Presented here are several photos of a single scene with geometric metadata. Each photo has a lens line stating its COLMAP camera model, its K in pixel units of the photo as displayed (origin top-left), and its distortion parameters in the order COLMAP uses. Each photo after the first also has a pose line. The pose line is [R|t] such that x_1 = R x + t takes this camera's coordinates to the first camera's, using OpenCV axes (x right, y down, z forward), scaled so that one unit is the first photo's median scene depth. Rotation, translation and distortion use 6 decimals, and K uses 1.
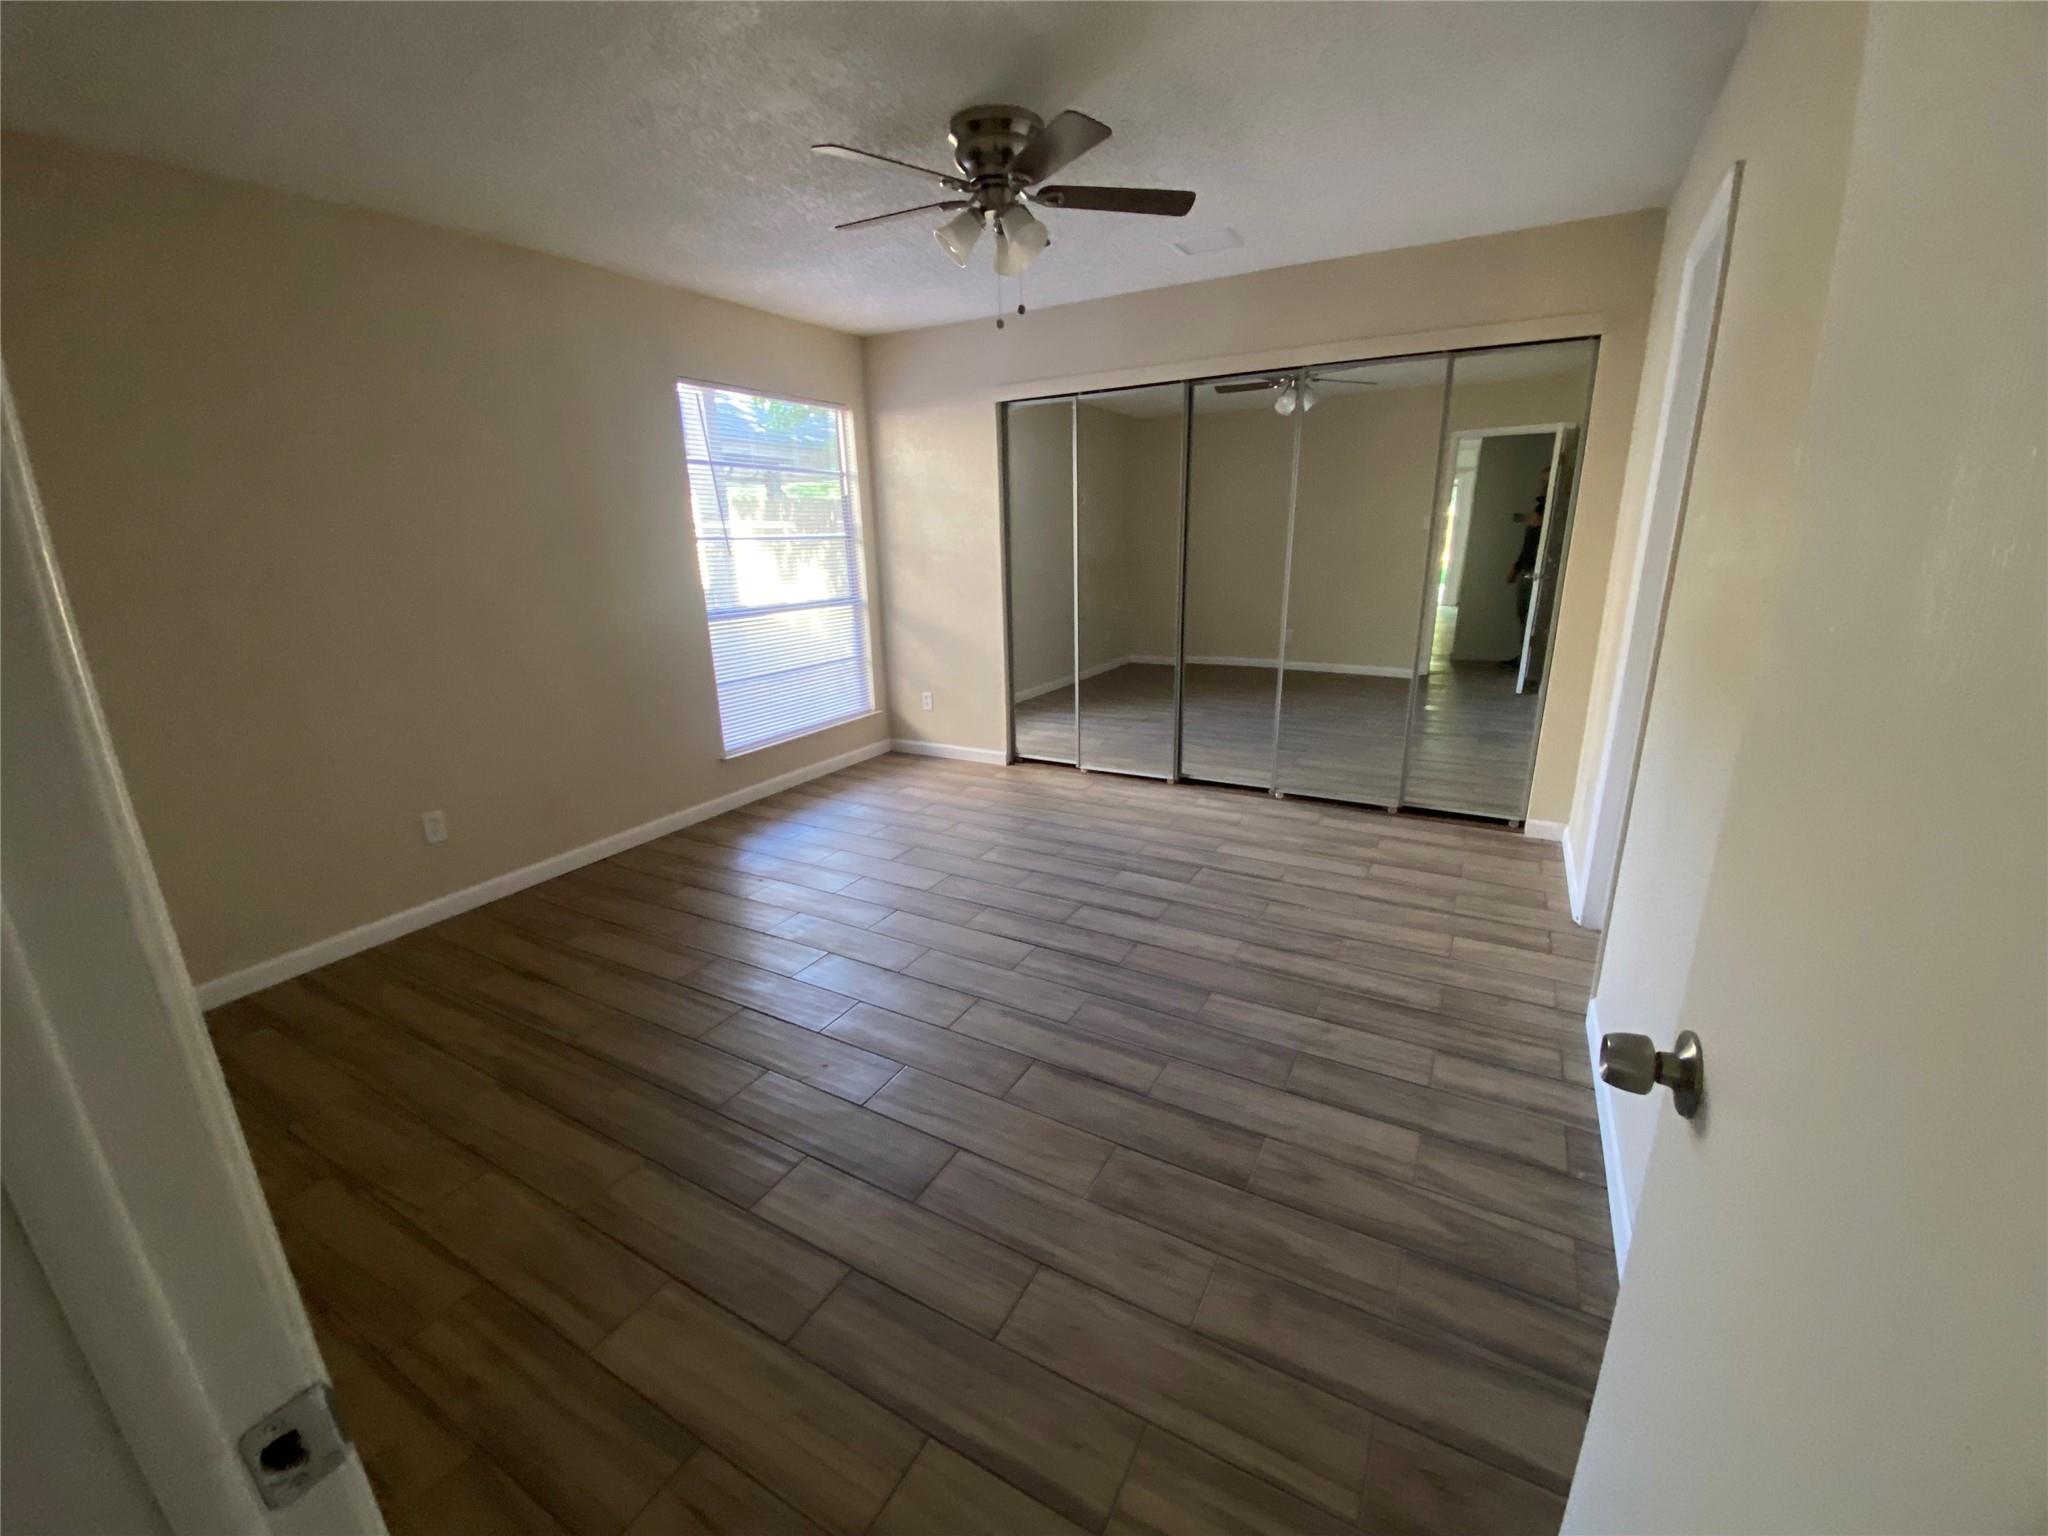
lens RADIAL K [[832.4, 0, 1022.4], [0, 832.4, 766.1], [0, 0, 1]] dist [0.018263, -0.018366]
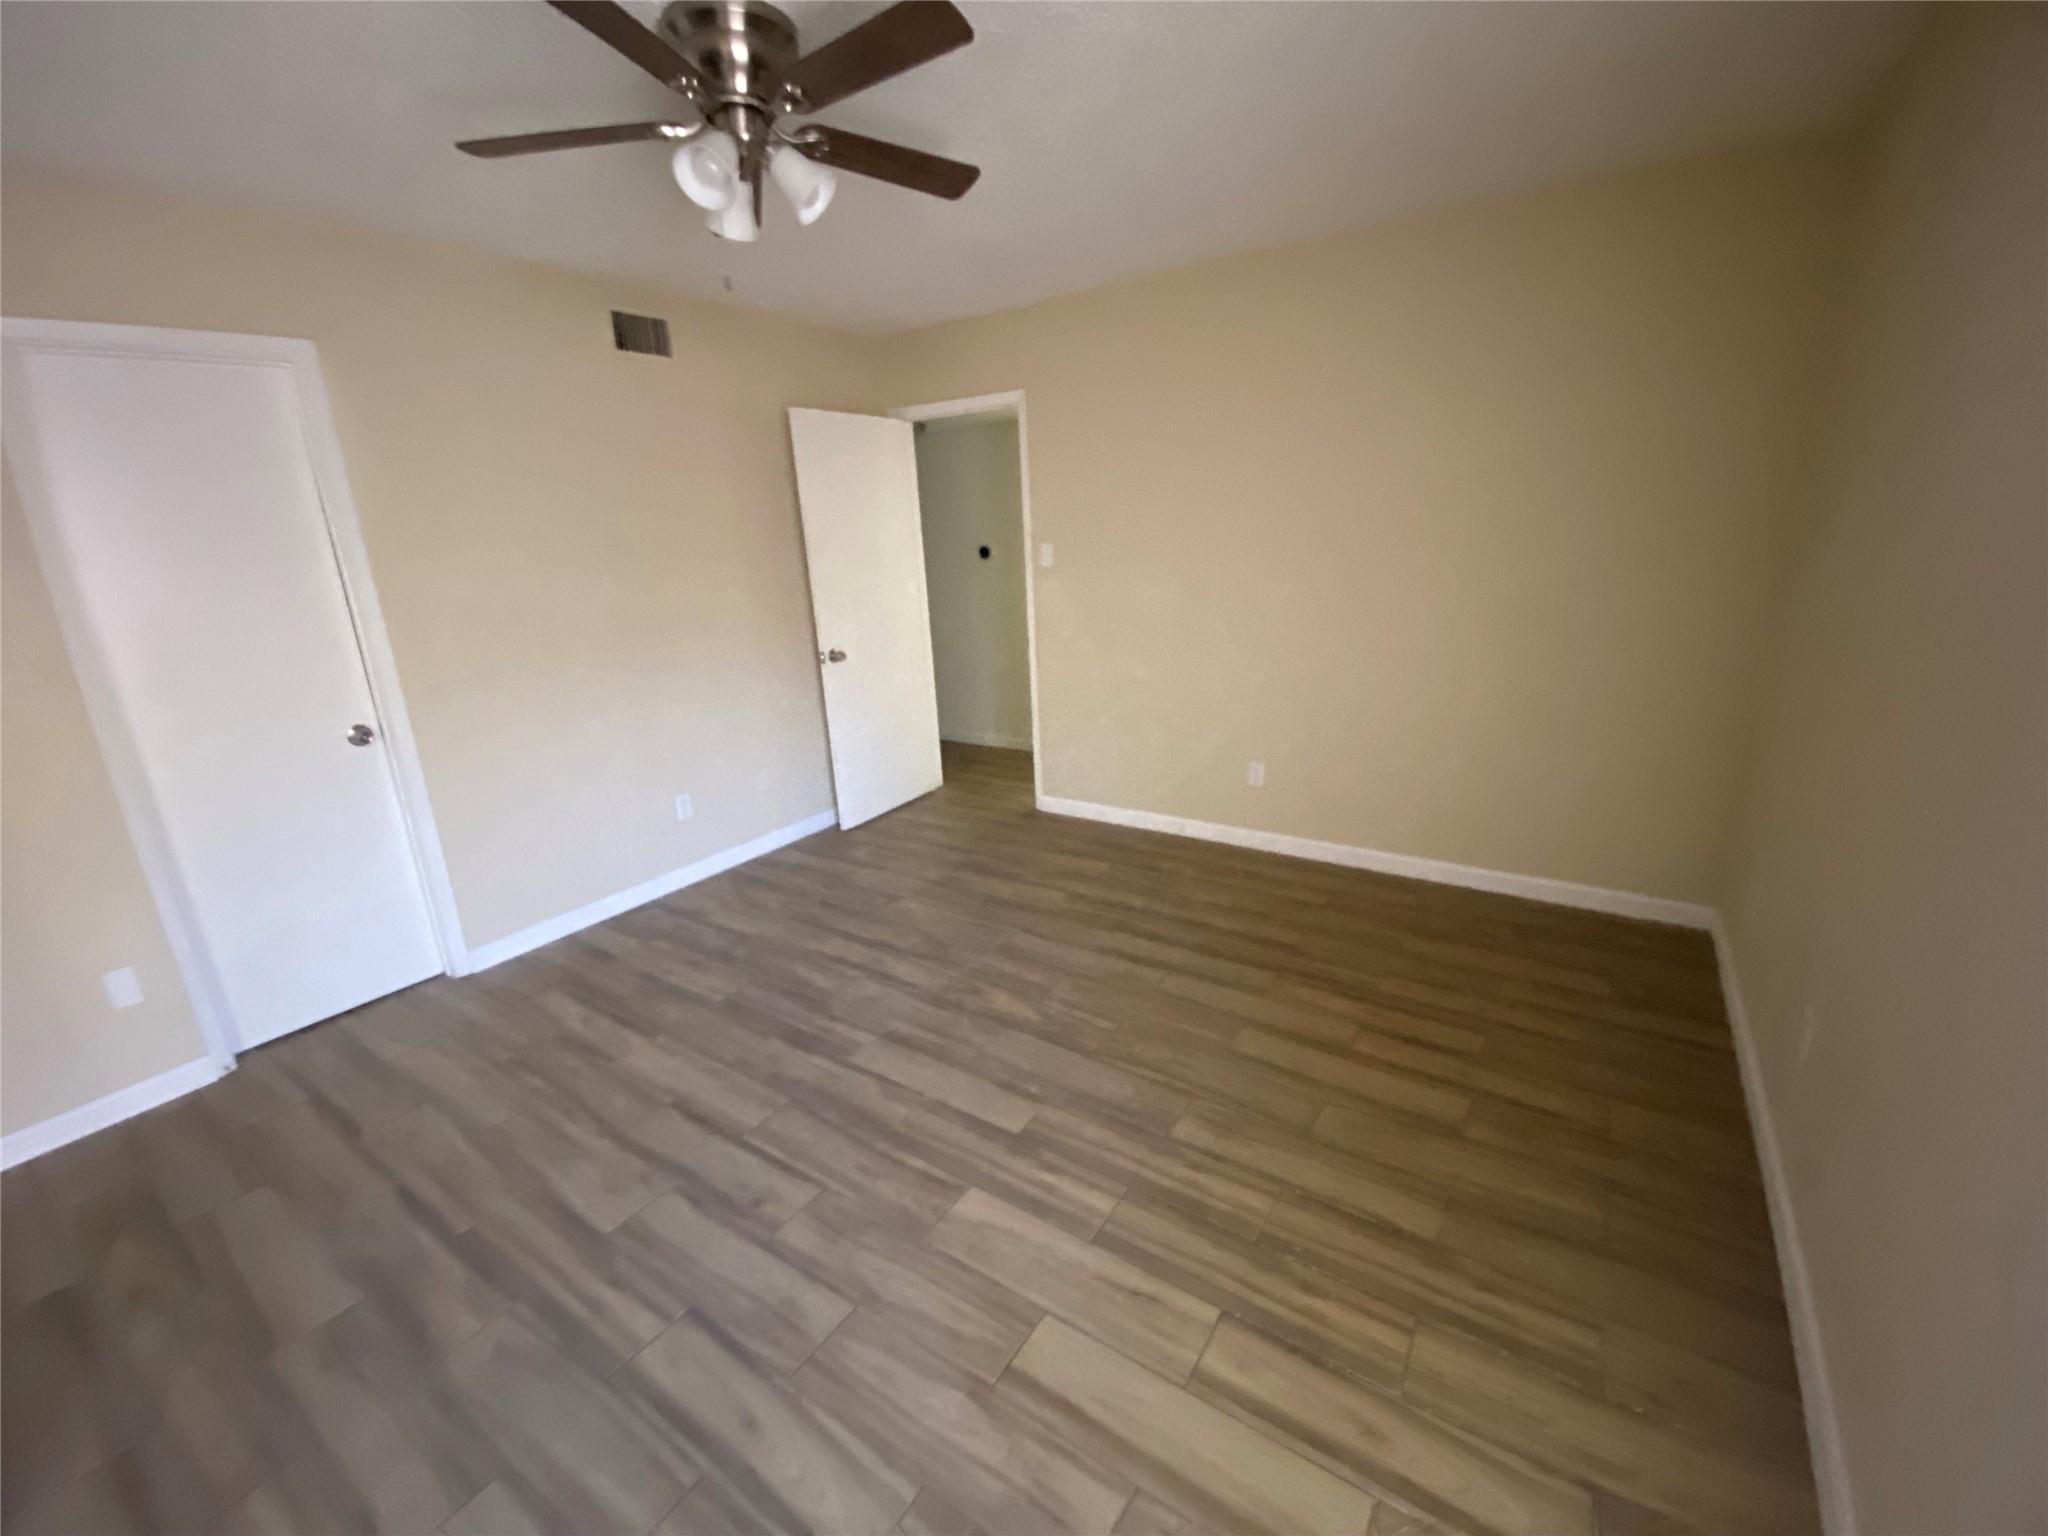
lens RADIAL K [[832.4, 0, 1022.4], [0, 832.4, 766.1], [0, 0, 1]] dist [0.018263, -0.018366]
pose [[-0.994317, 0.040098, 0.098622, -0.271500], [0.086103, 0.847706, 0.523432, -0.496766], [-0.062614, 0.528949, -0.846341, 1.636035]]
